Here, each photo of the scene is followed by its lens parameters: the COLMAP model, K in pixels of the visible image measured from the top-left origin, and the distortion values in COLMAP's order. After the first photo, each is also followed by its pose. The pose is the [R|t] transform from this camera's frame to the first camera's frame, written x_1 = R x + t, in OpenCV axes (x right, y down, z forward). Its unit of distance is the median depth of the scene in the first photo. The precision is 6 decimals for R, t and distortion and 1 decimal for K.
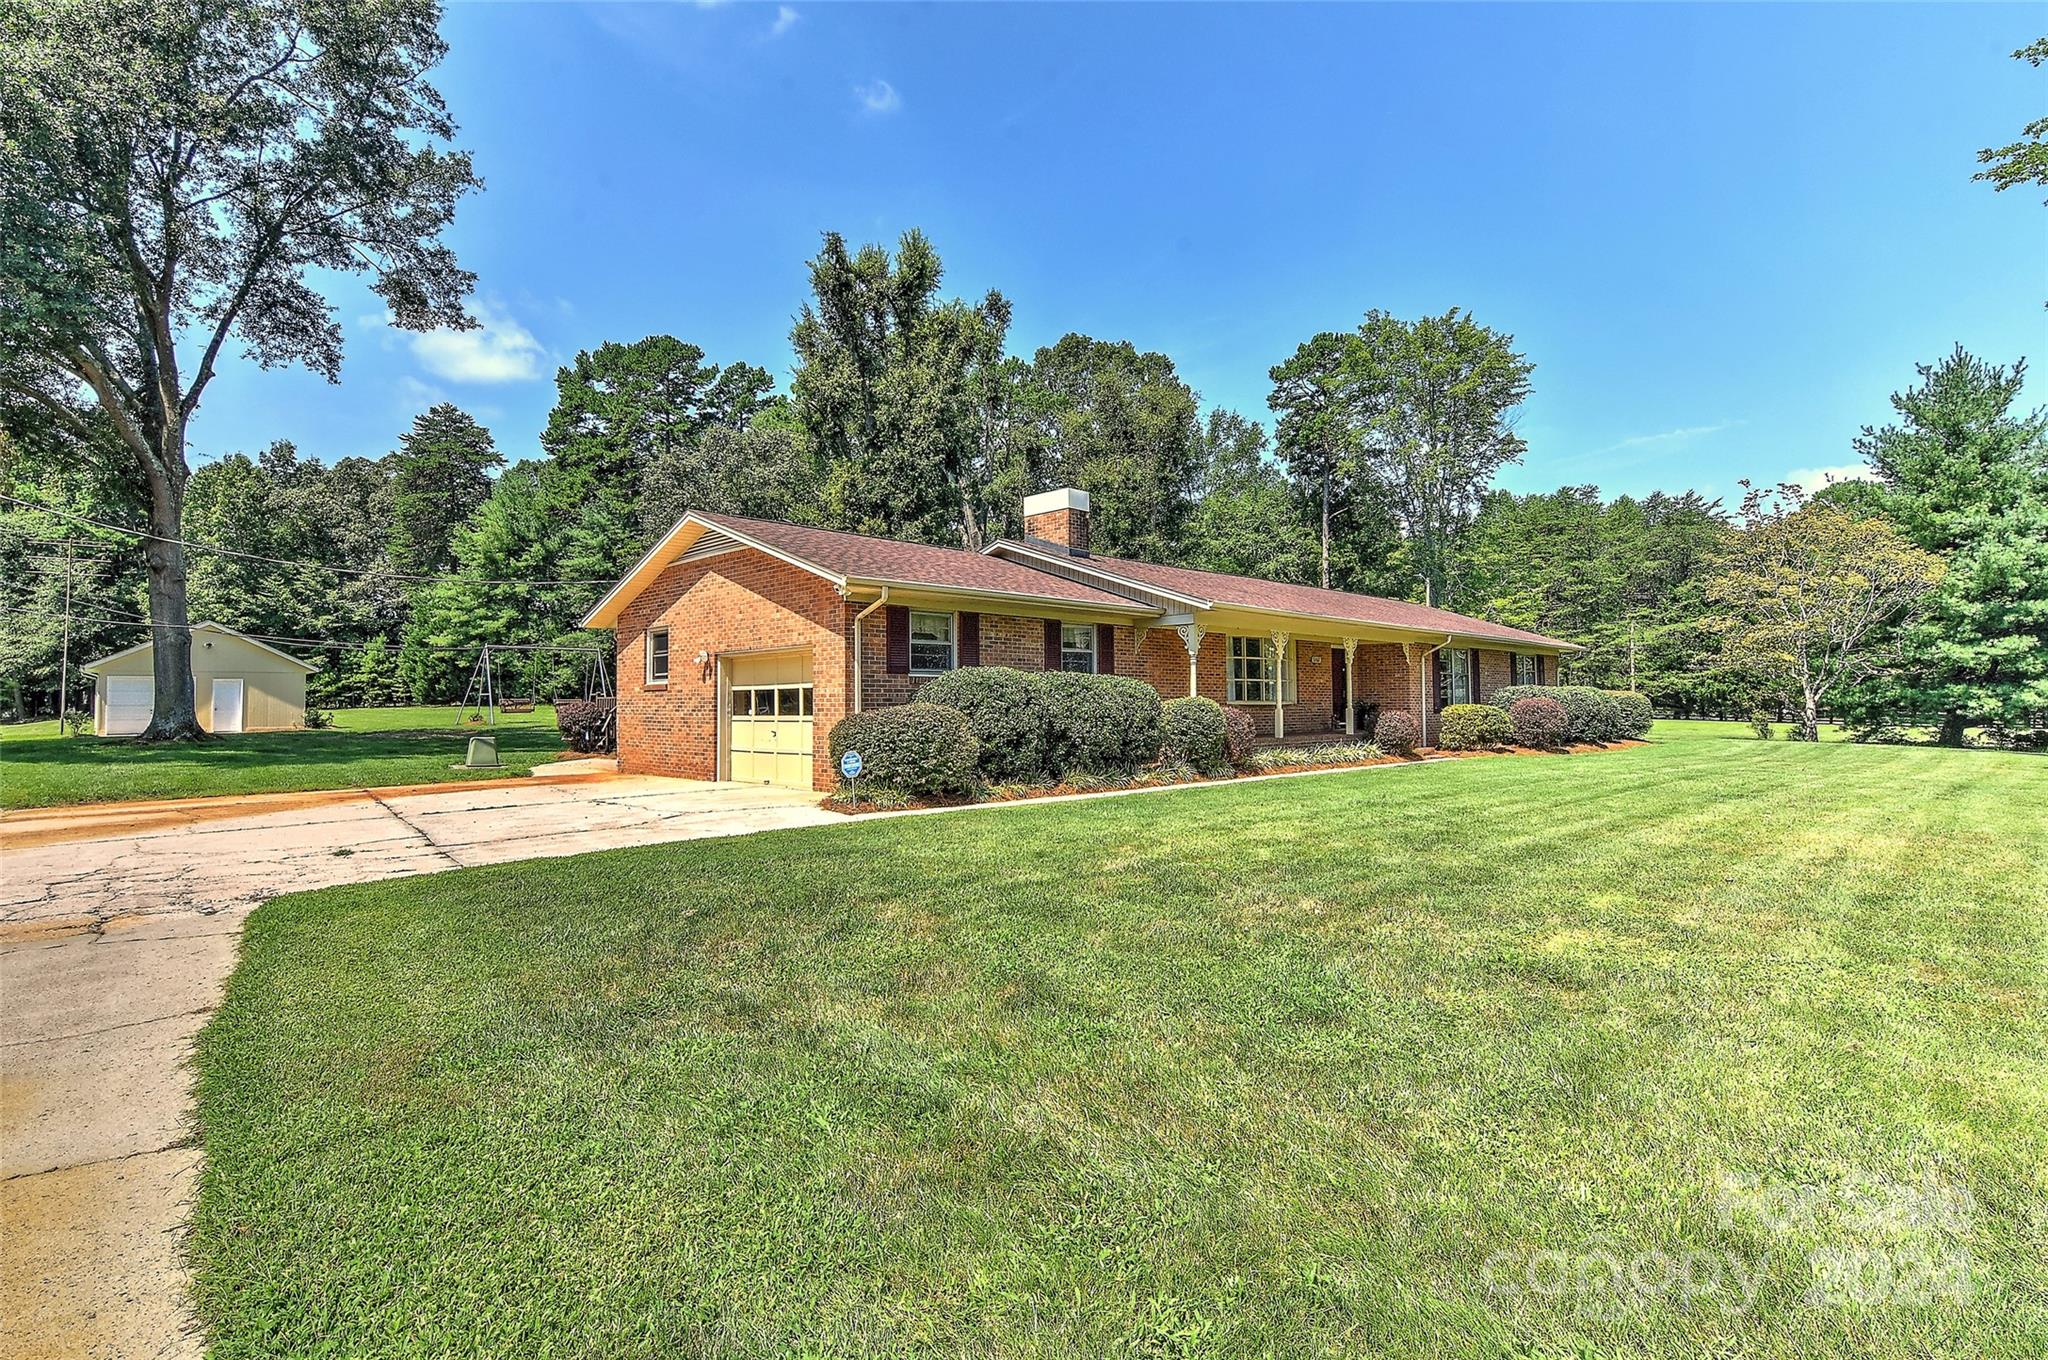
lens RADIAL K [[993.5, 0, 1013.7], [0, 993.5, 669.9], [0, 0, 1]] dist [0.009311, -0.003387]
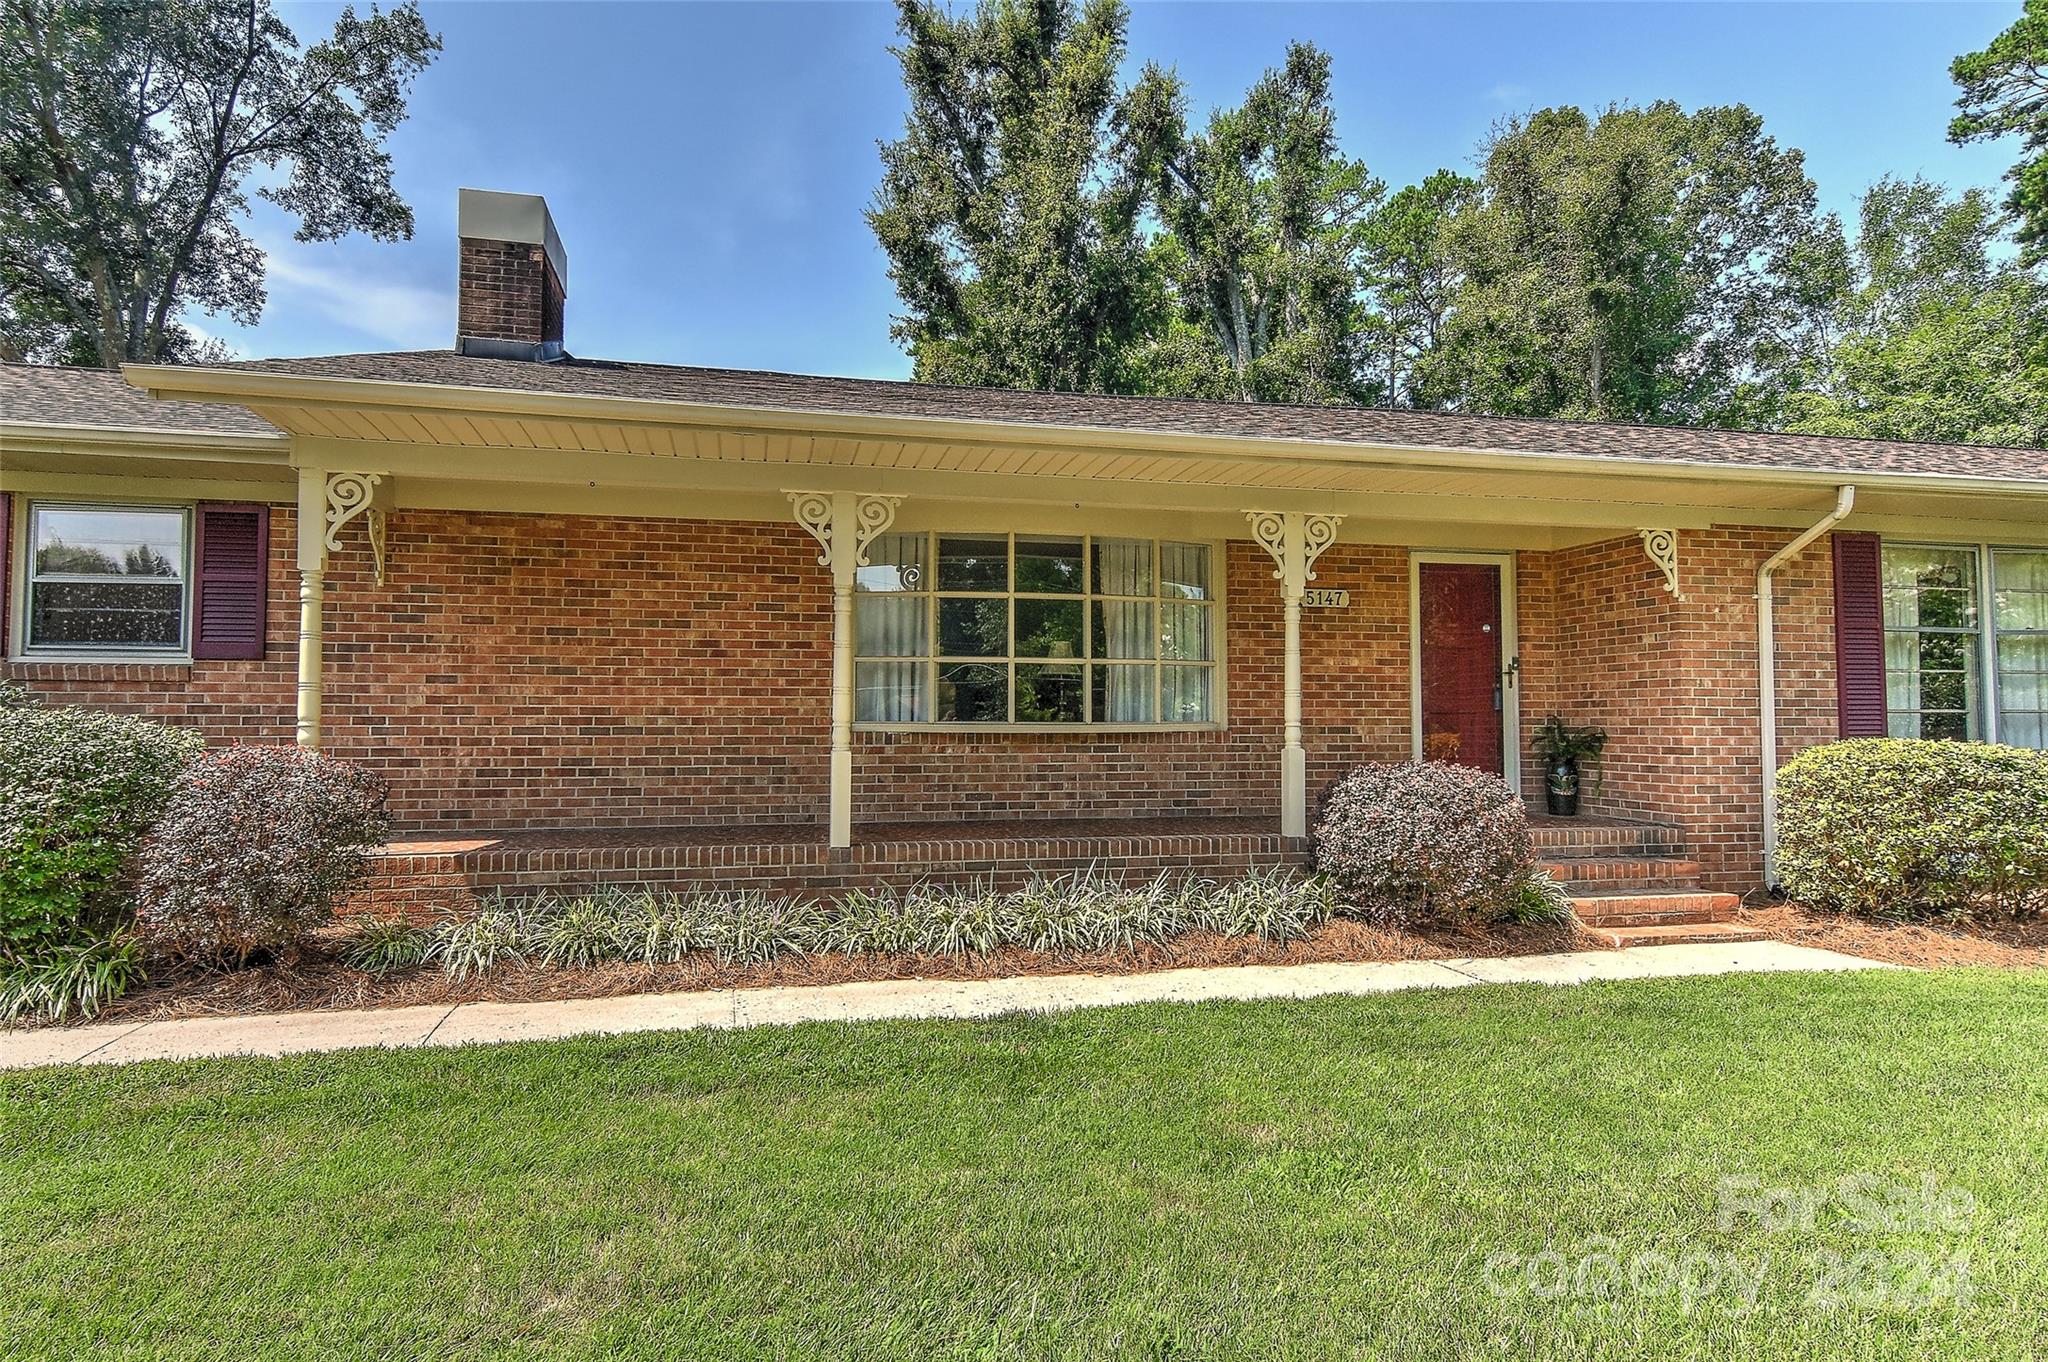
lens RADIAL K [[1167.4, 0, 1020.8], [0, 1167.4, 666.5], [0, 0, 1]] dist [0.016398, 0.001204]
pose [[0.852094, -0.019359, -0.523030, 0.145315], [0.013914, 0.999800, -0.014337, 0.005700], [0.523203, 0.004939, 0.852194, 0.211839]]
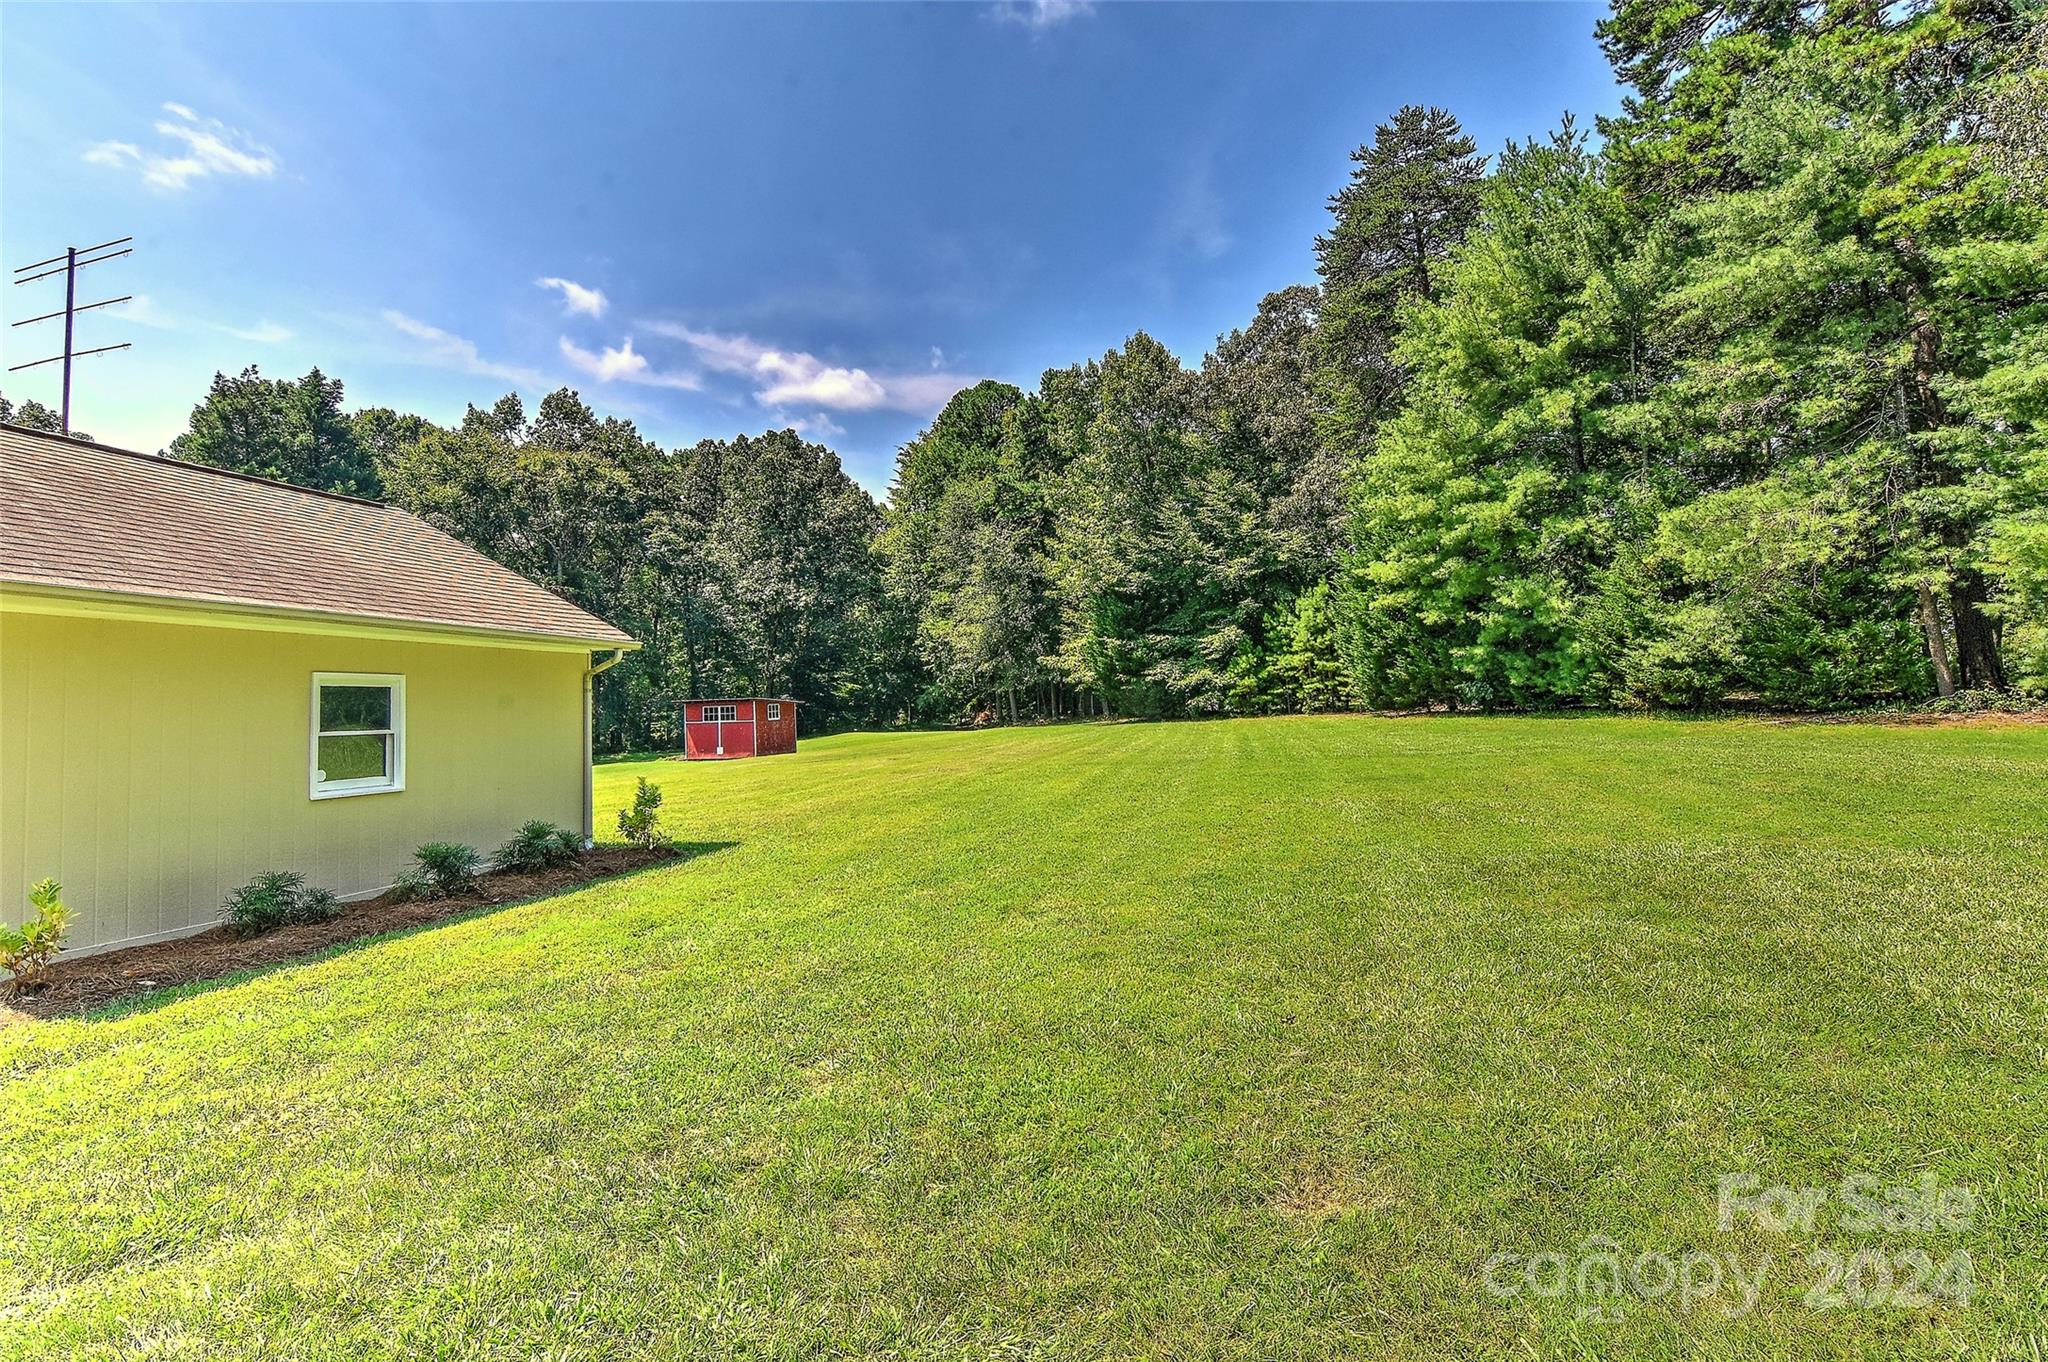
lens RADIAL K [[993.5, 0, 1030.2], [0, 993.5, 664.8], [0, 0, 1]] dist [0.009311, -0.003387]
pose [[0.546341, -0.035772, -0.836798, -0.287155], [0.044625, 0.998912, -0.013566, 0.011914], [0.836373, -0.029930, 0.547343, 0.613325]]
